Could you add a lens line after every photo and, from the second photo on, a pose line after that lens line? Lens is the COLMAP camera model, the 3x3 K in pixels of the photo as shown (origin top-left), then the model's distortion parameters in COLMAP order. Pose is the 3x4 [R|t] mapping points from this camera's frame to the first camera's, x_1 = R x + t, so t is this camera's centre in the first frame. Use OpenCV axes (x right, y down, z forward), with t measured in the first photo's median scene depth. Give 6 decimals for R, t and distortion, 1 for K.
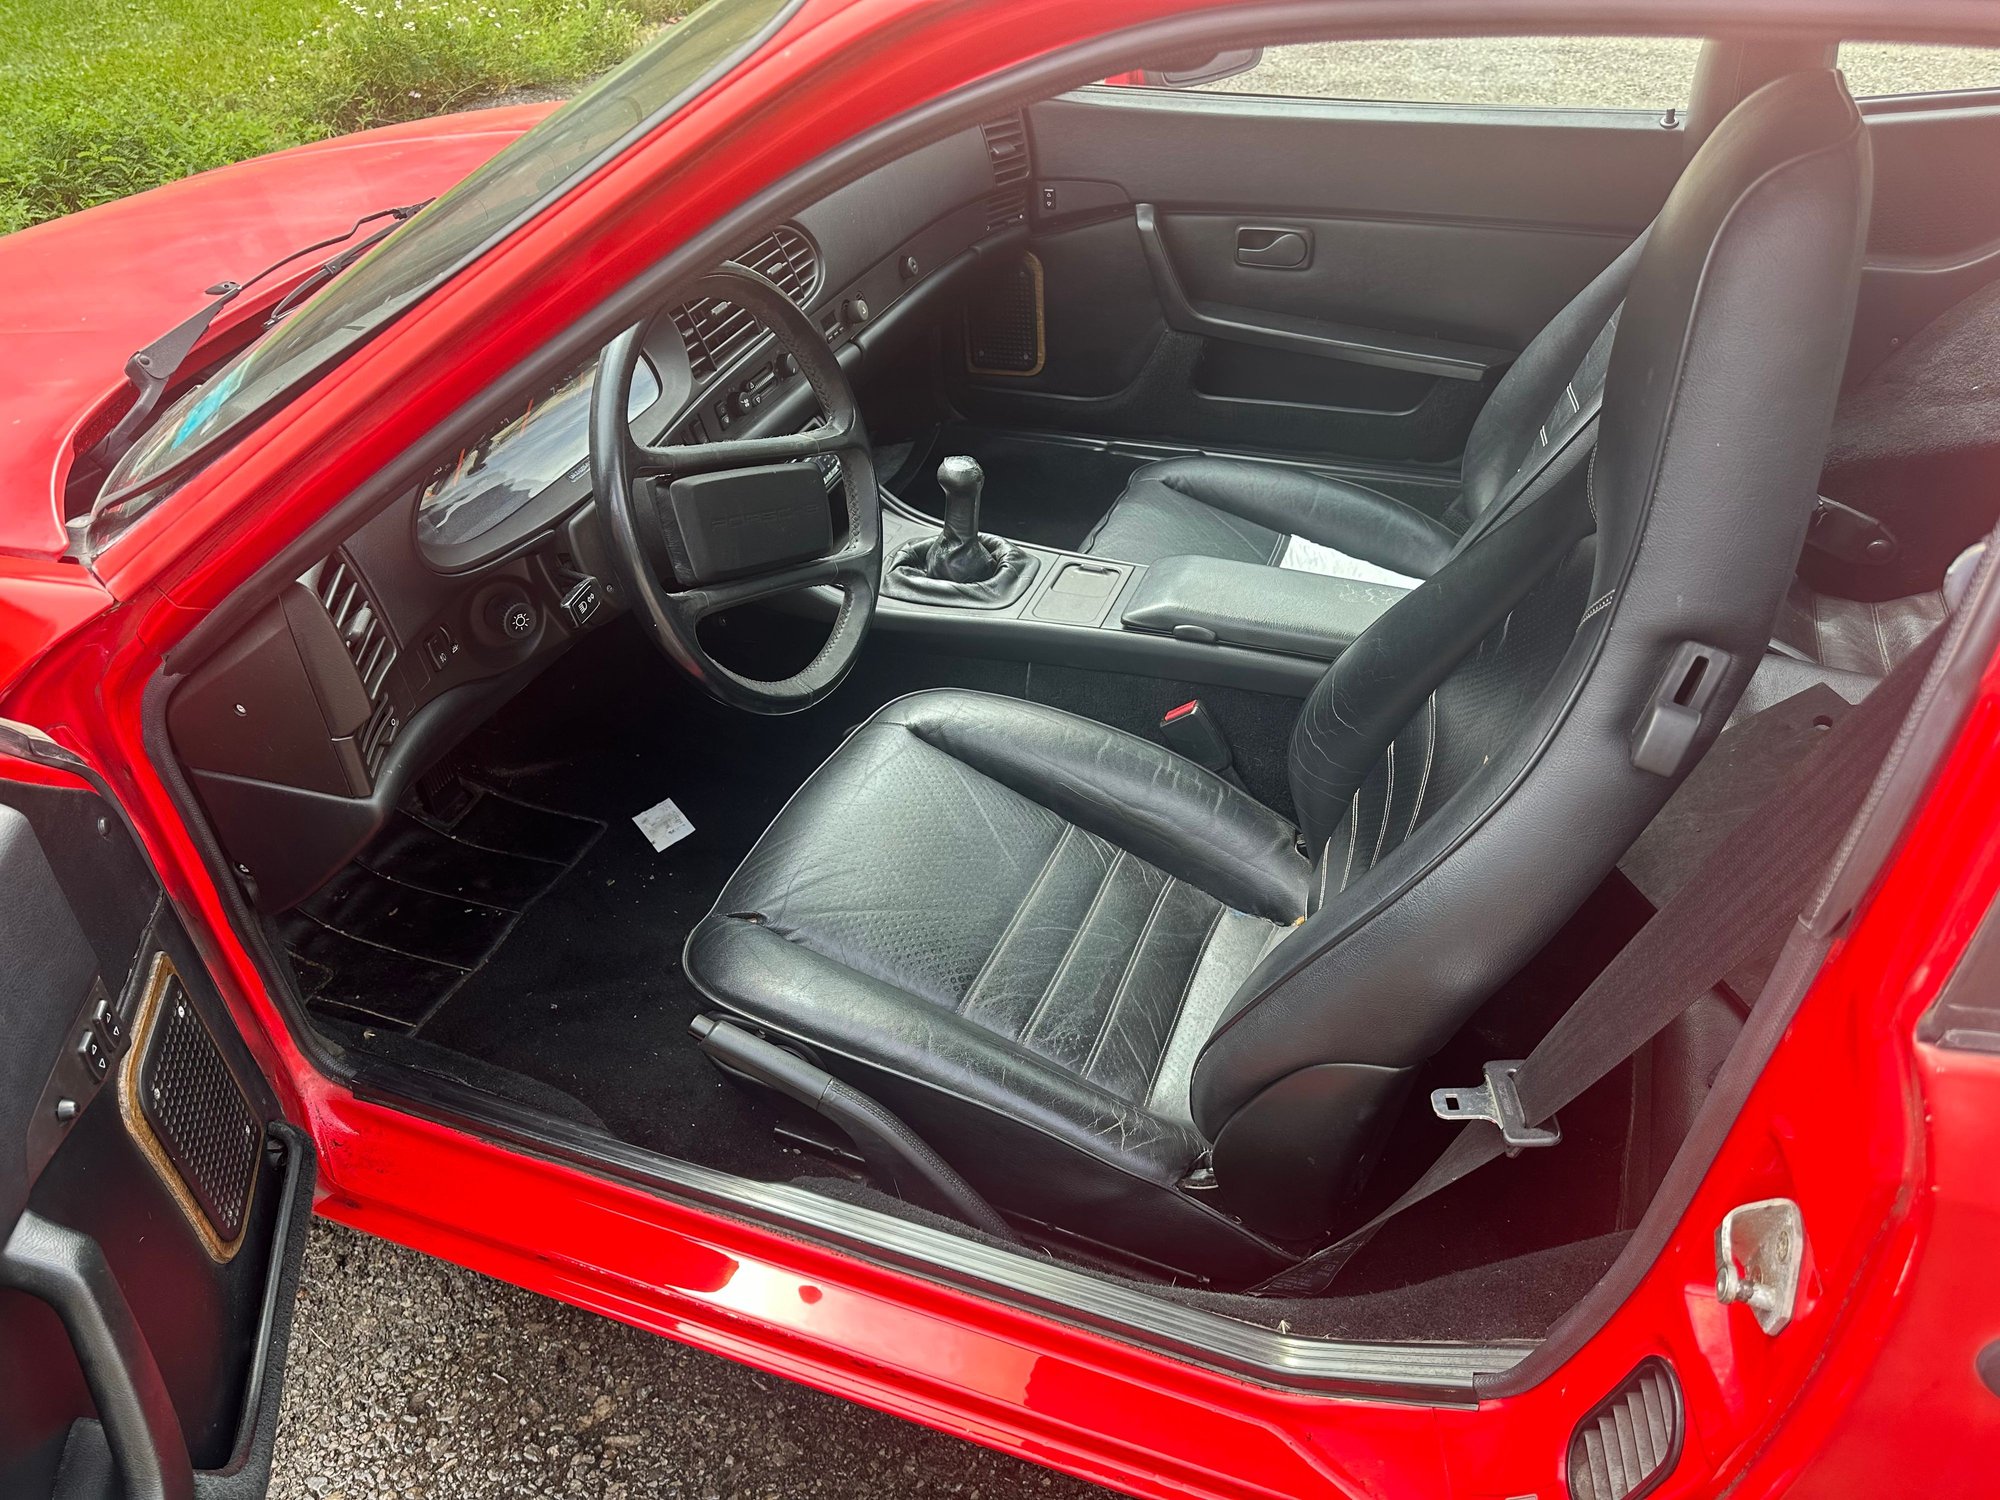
lens RADIAL K [[1406.0, 0, 999.4], [0, 1406.0, 753.0], [0, 0, 1]] dist [0.029203, -0.034851]
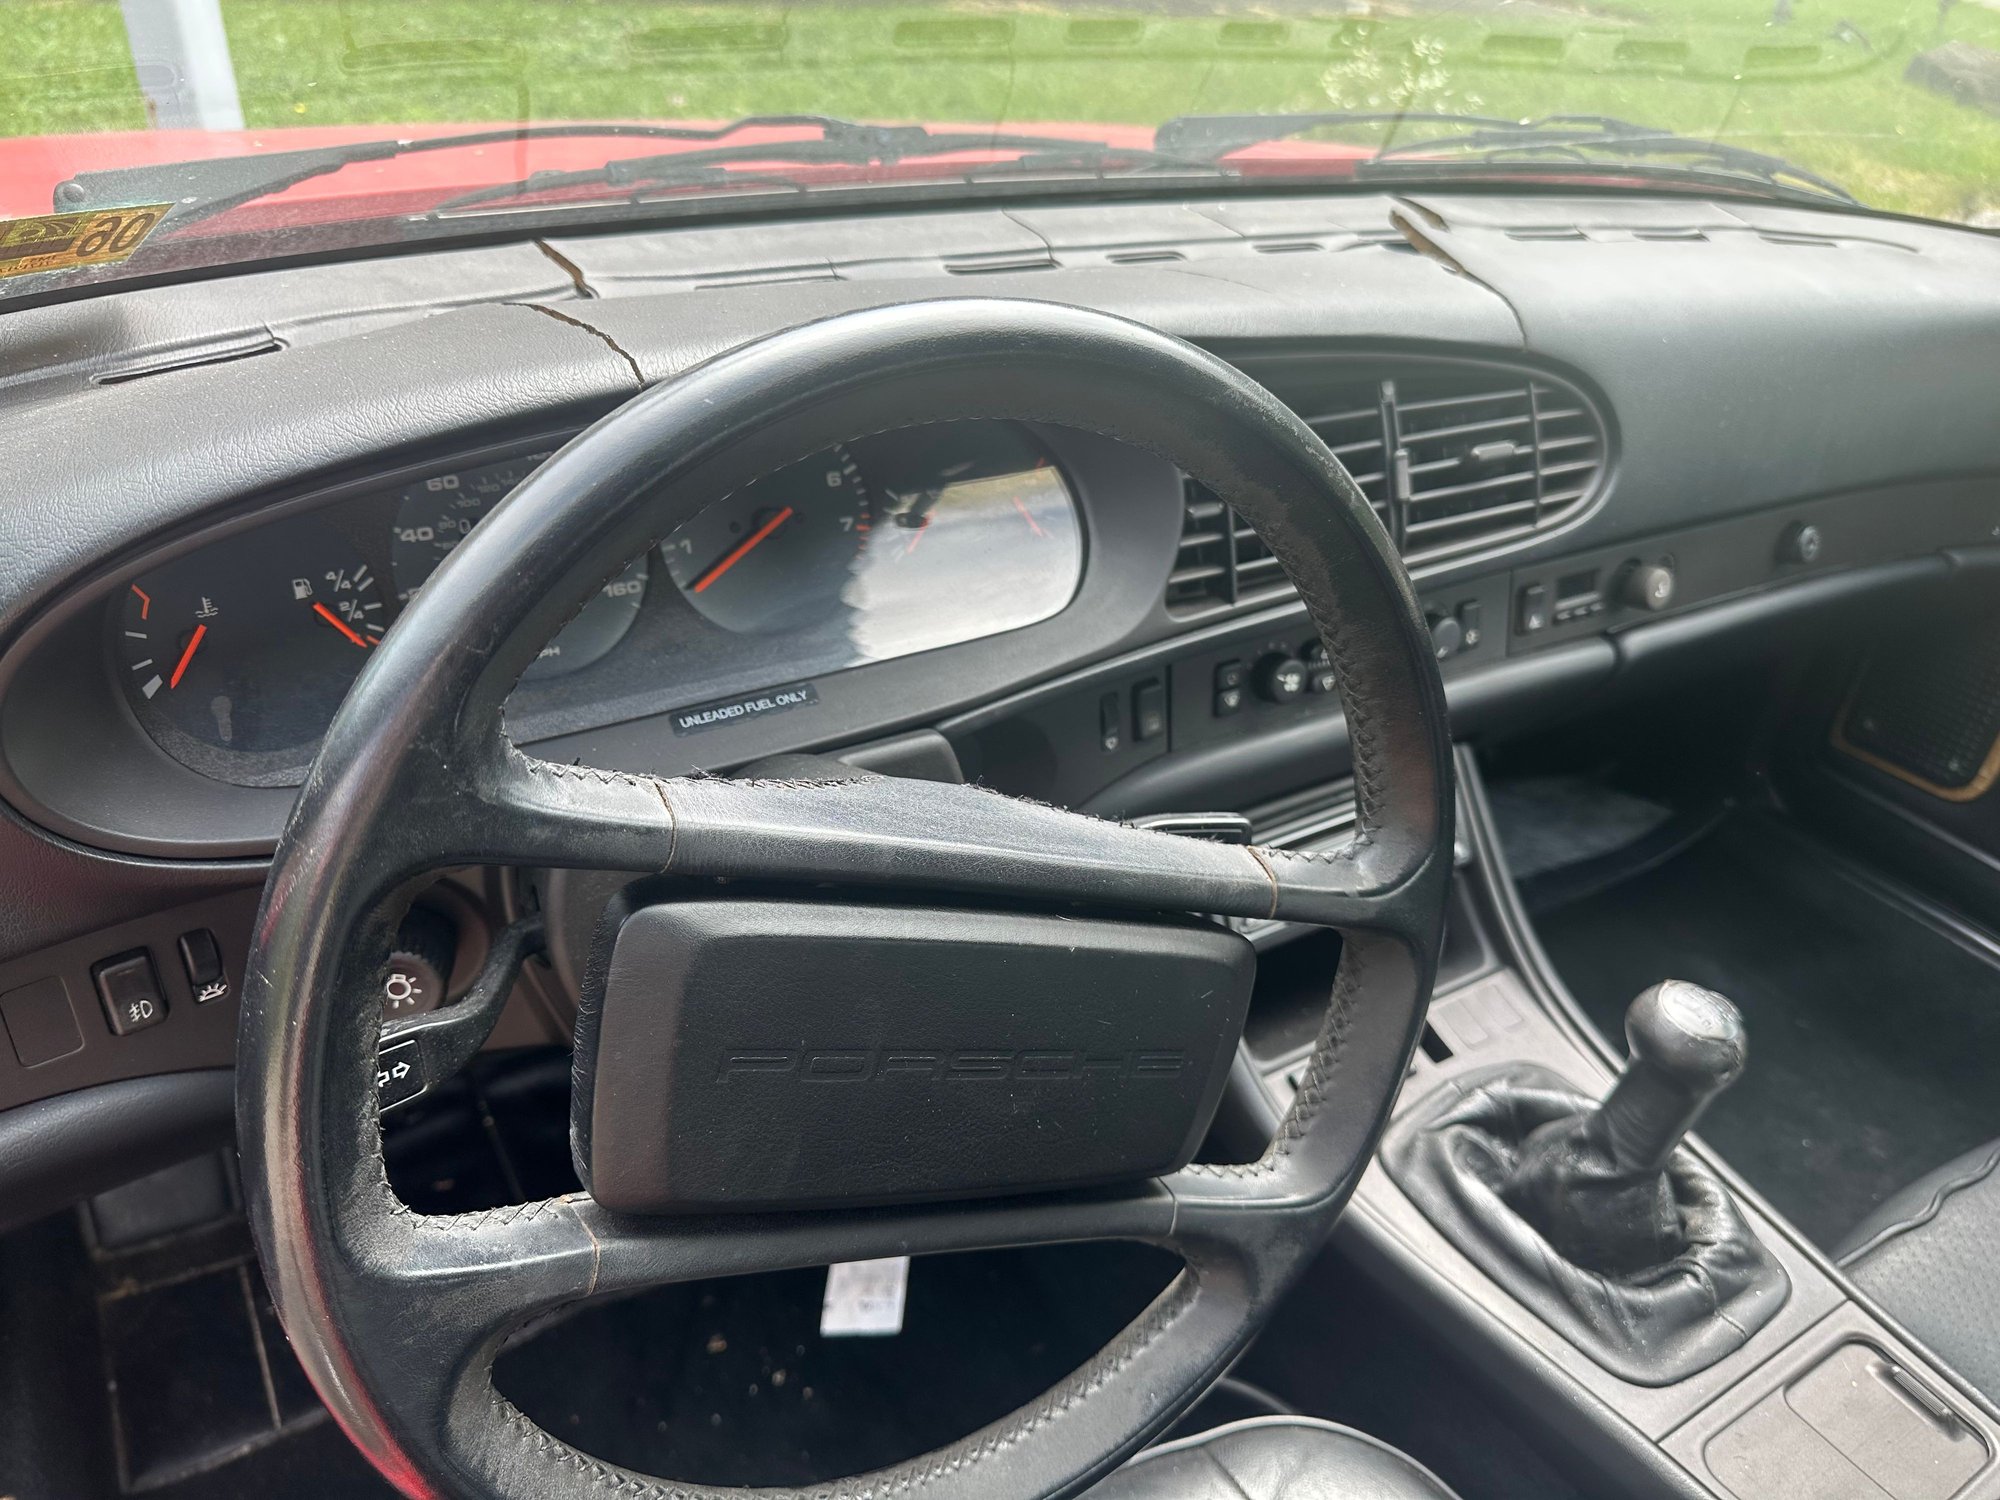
lens RADIAL K [[1406.0, 0, 997.8], [0, 1406.0, 744.6], [0, 0, 1]] dist [0.029203, -0.034851]
pose [[0.782067, 0.416619, -0.463464, -0.028035], [-0.459972, 0.887666, 0.021770, -0.185408], [0.420471, 0.196155, 0.885848, 0.517520]]
